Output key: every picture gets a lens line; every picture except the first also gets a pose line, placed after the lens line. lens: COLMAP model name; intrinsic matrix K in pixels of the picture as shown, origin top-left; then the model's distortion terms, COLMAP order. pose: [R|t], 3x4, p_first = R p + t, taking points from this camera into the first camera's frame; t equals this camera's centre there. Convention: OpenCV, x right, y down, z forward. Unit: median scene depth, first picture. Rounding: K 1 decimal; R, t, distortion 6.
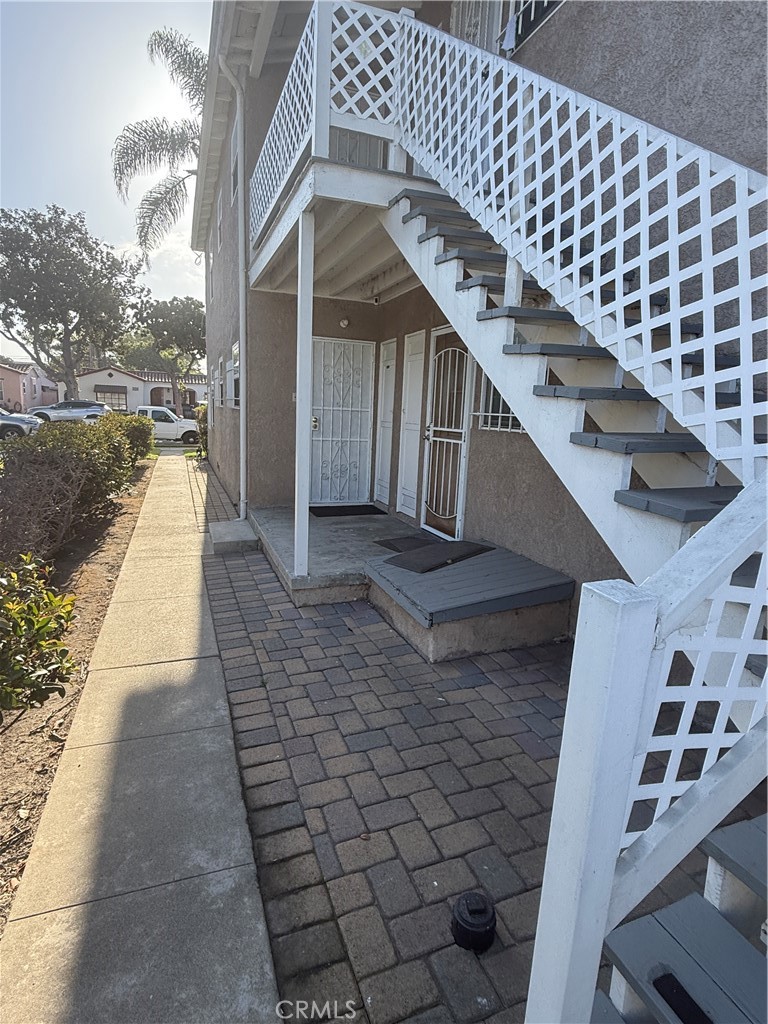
lens RADIAL K [[570.8, 0, 384.0], [0, 570.8, 512.0], [0, 0, 1]] dist [0.002611, -0.000498]
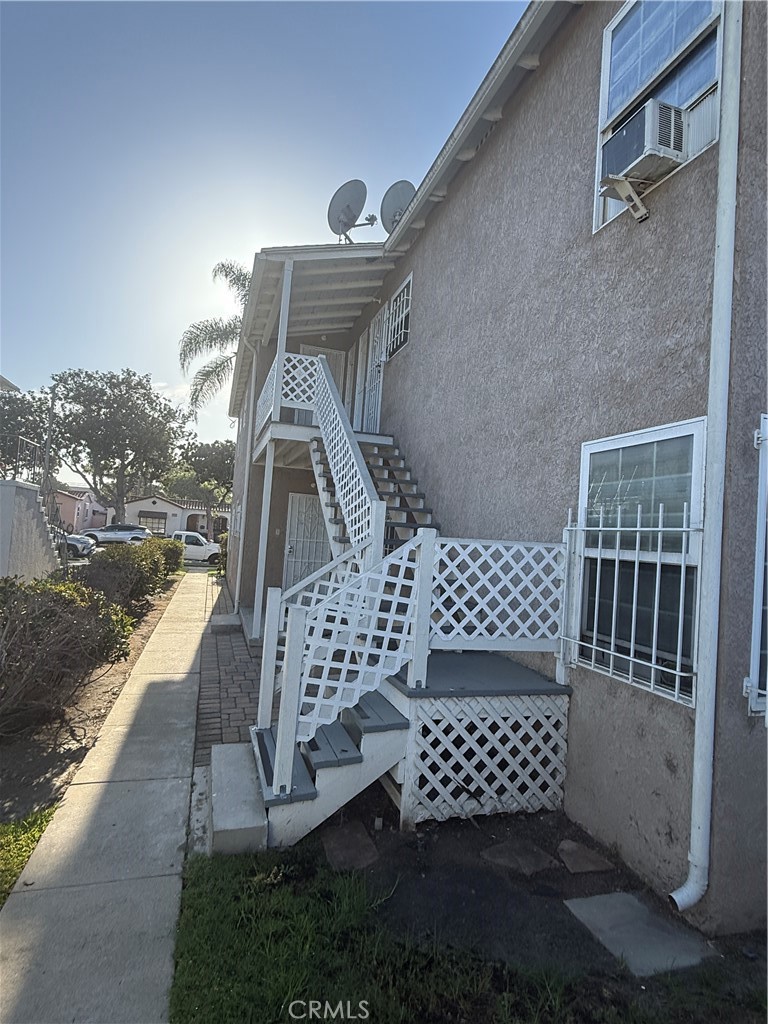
lens RADIAL K [[570.8, 0, 384.0], [0, 570.8, 512.0], [0, 0, 1]] dist [0.002611, -0.000498]
pose [[0.998312, 0.027279, -0.051270, 0.064138], [-0.038003, 0.974411, -0.221538, 0.022018], [0.043915, 0.223112, 0.973803, -0.147160]]
